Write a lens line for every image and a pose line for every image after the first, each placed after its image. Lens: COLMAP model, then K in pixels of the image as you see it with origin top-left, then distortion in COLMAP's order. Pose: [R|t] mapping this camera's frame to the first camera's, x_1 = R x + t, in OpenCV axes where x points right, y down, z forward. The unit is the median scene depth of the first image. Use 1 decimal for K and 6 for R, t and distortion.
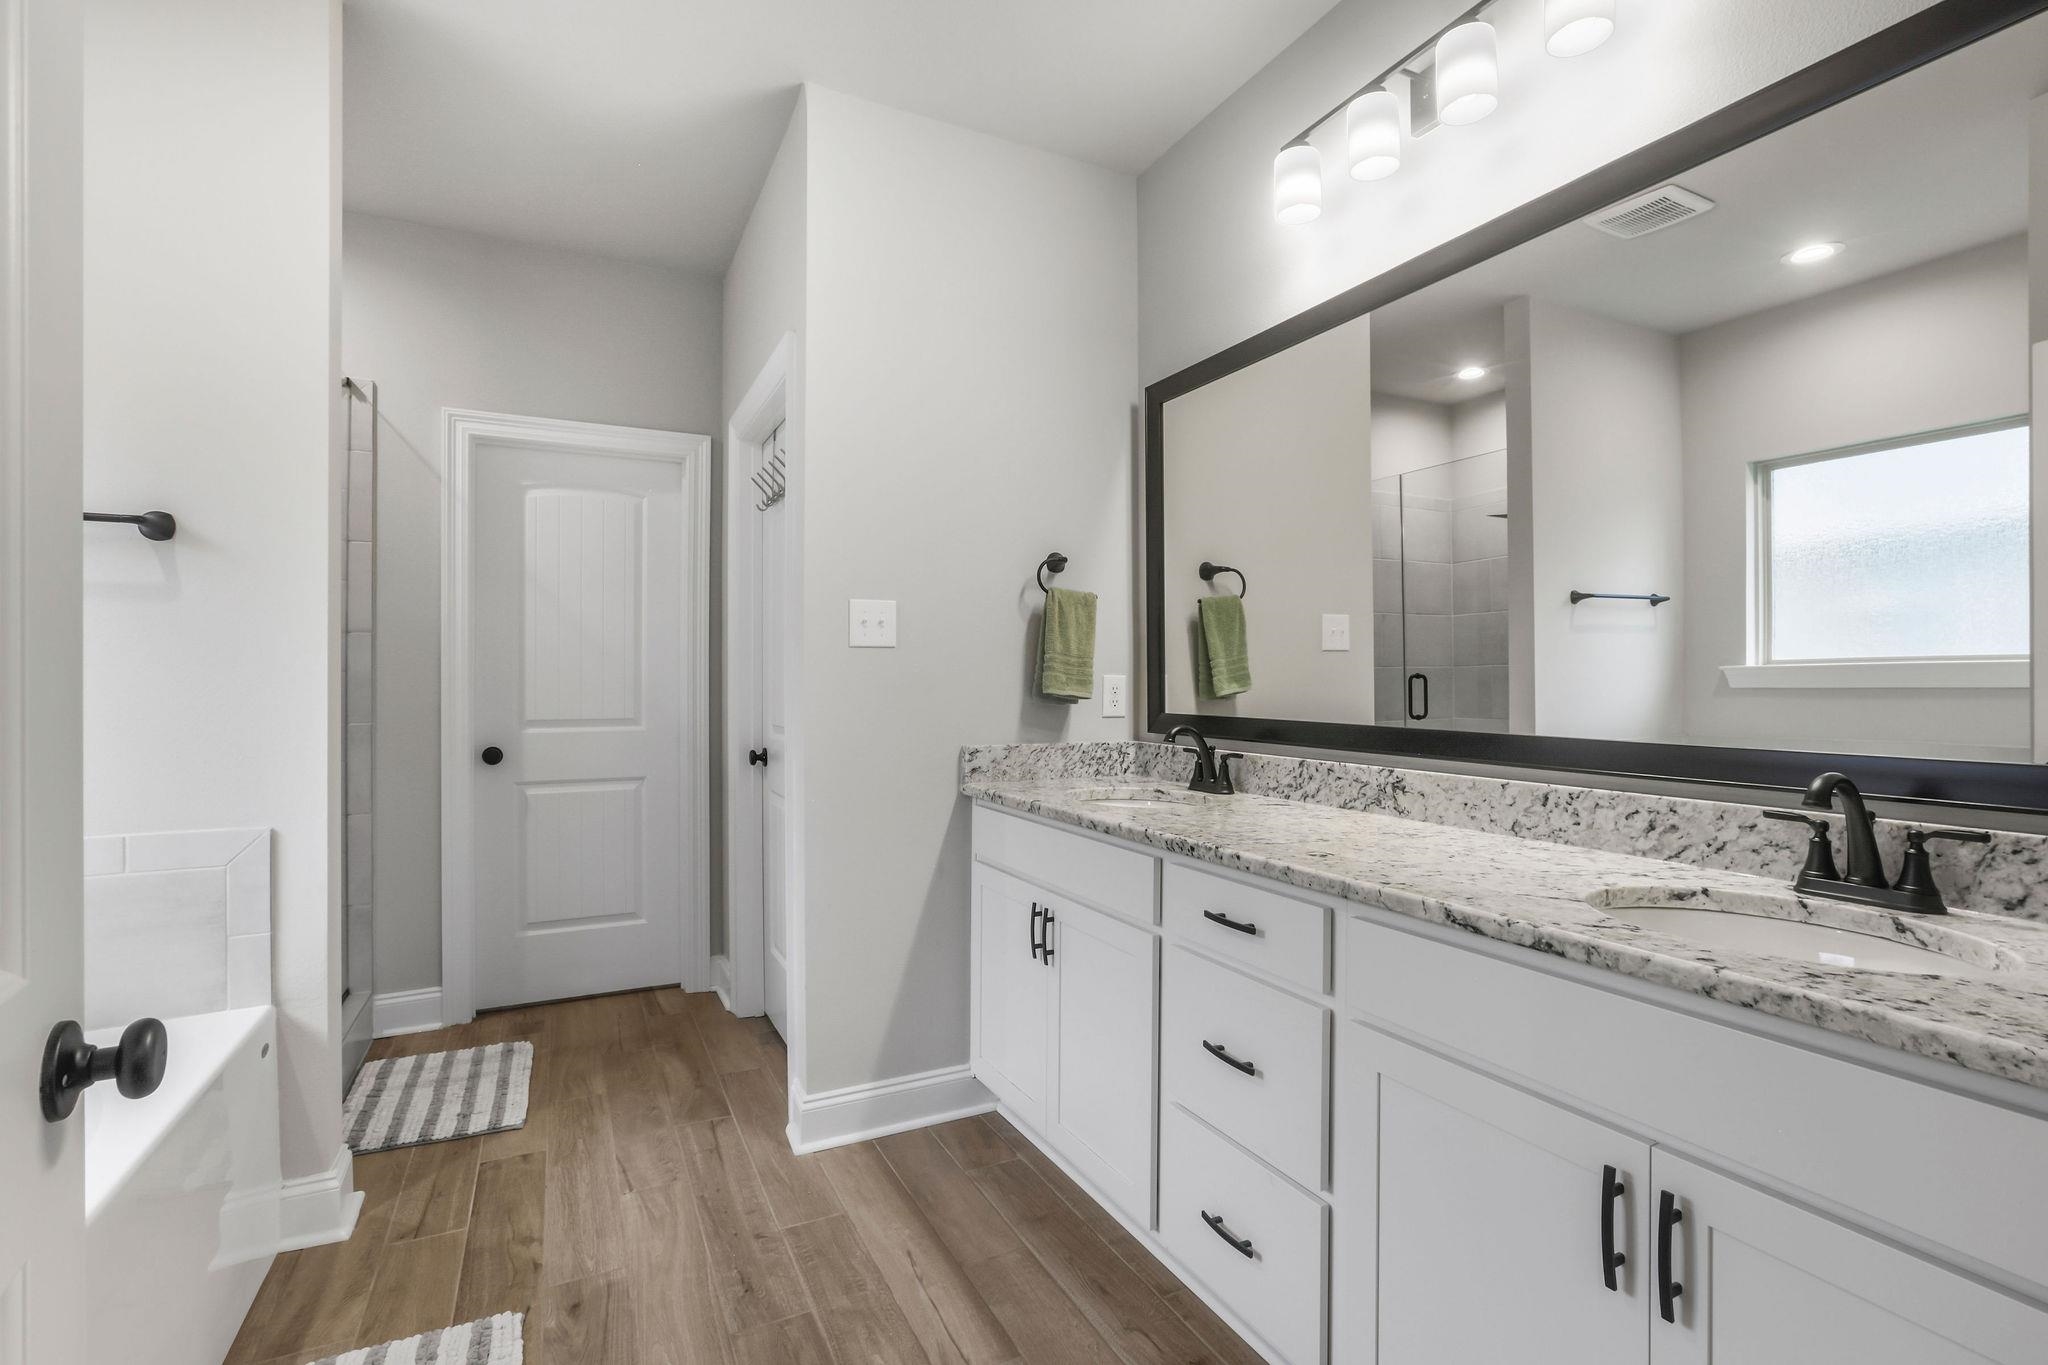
lens RADIAL K [[931.7, 0, 1020.6], [0, 931.7, 683.2], [0, 0, 1]] dist [-0.033371, 0.005884]
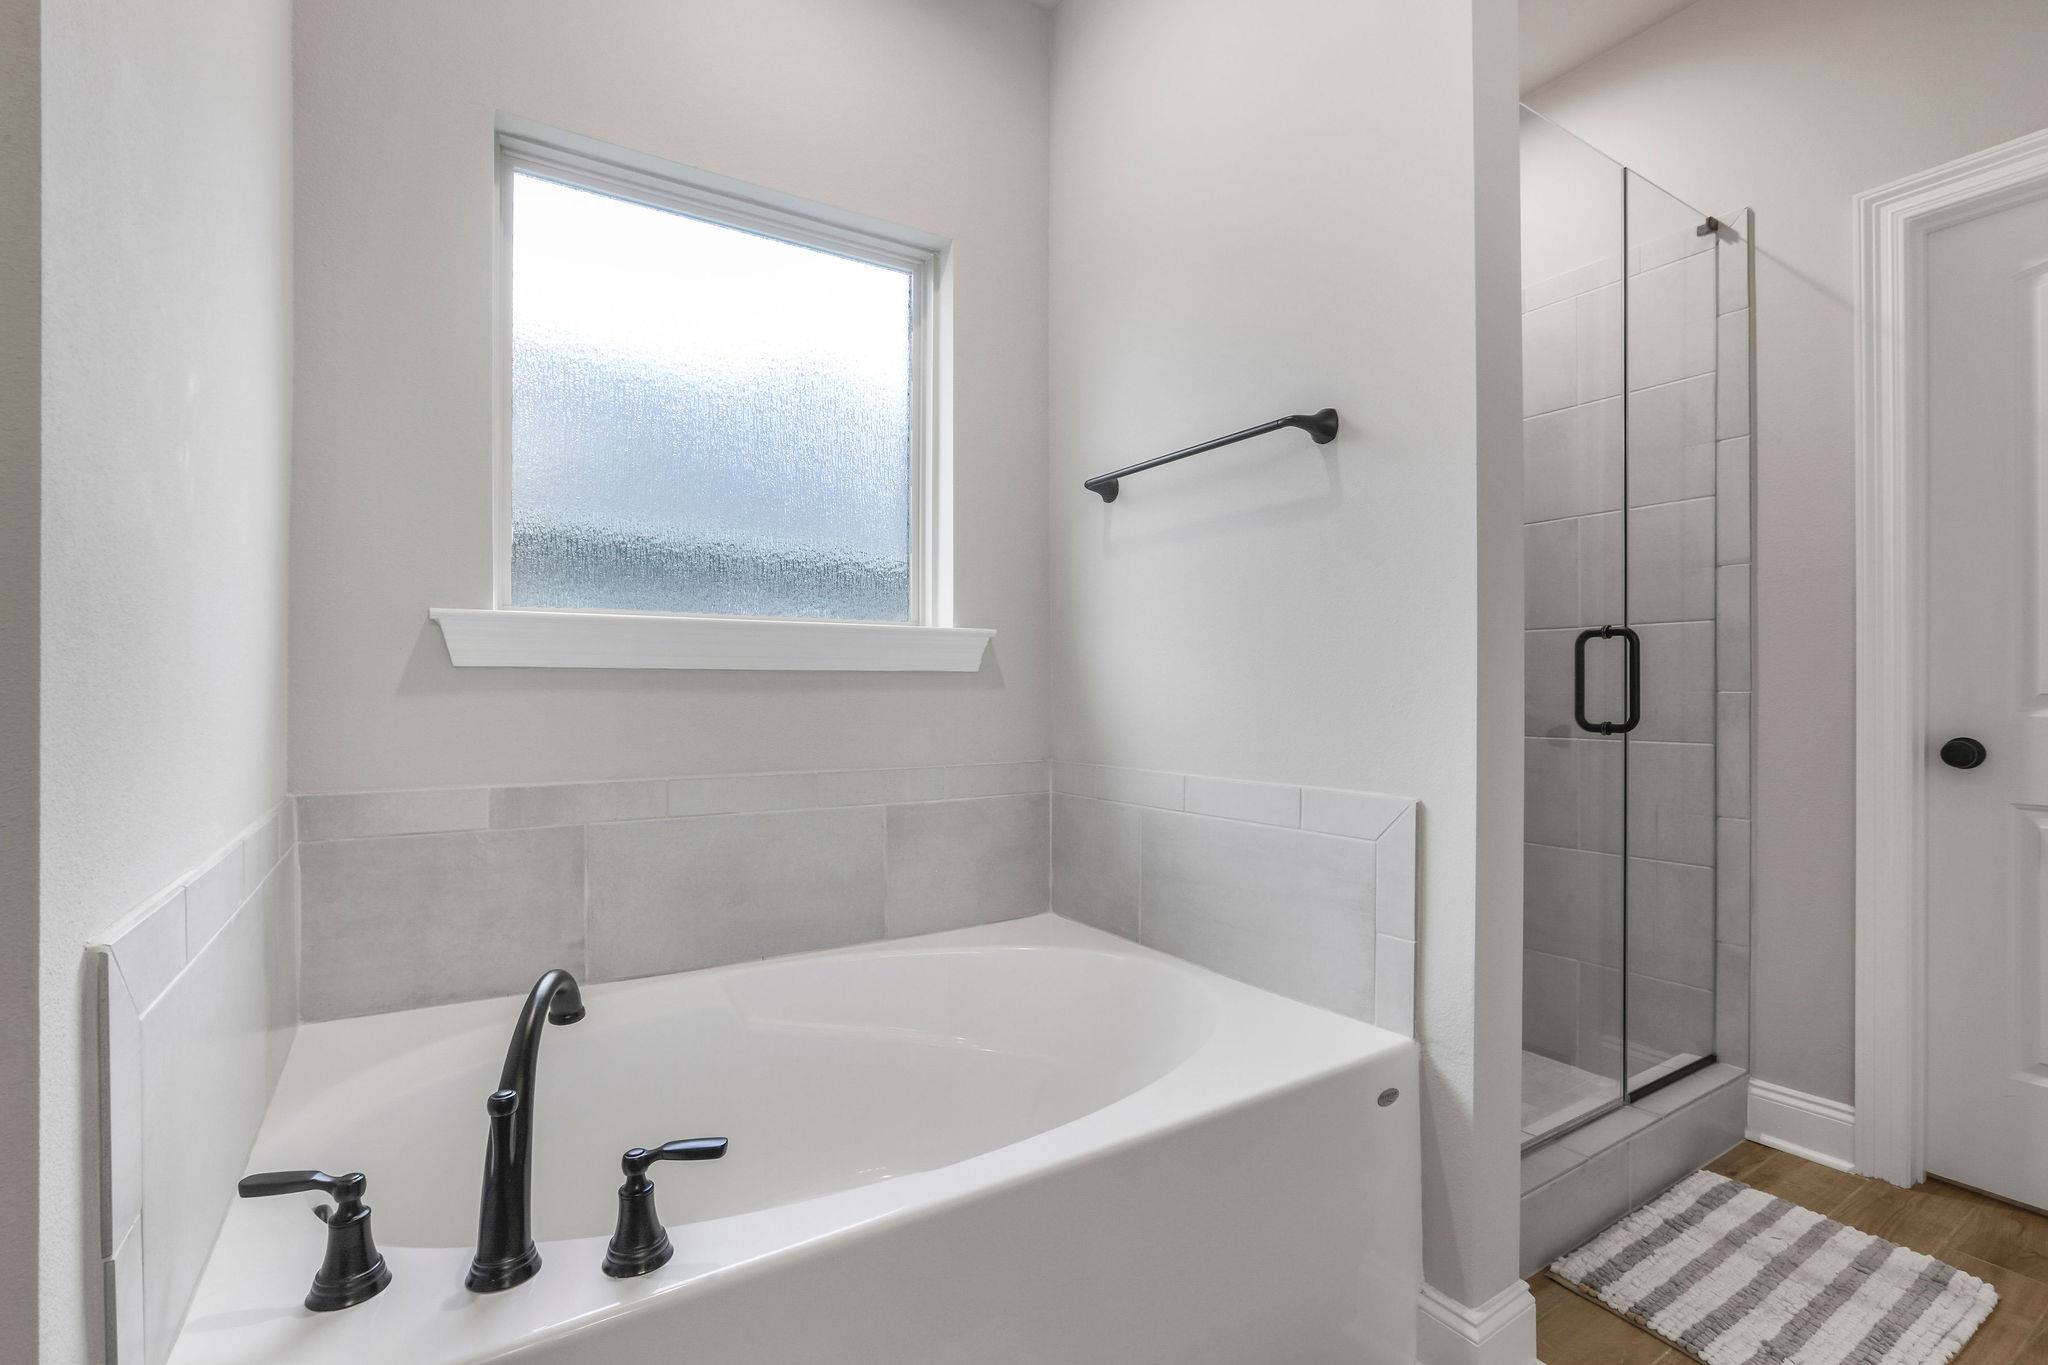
lens RADIAL K [[931.7, 0, 959.1], [0, 931.7, 675.5], [0, 0, 1]] dist [-0.033371, 0.005884]
pose [[0.091729, 0.000723, -0.995784, -0.072039], [-0.007376, 0.999973, 0.000047, 0.038473], [0.995757, 0.007341, 0.091732, 0.357662]]
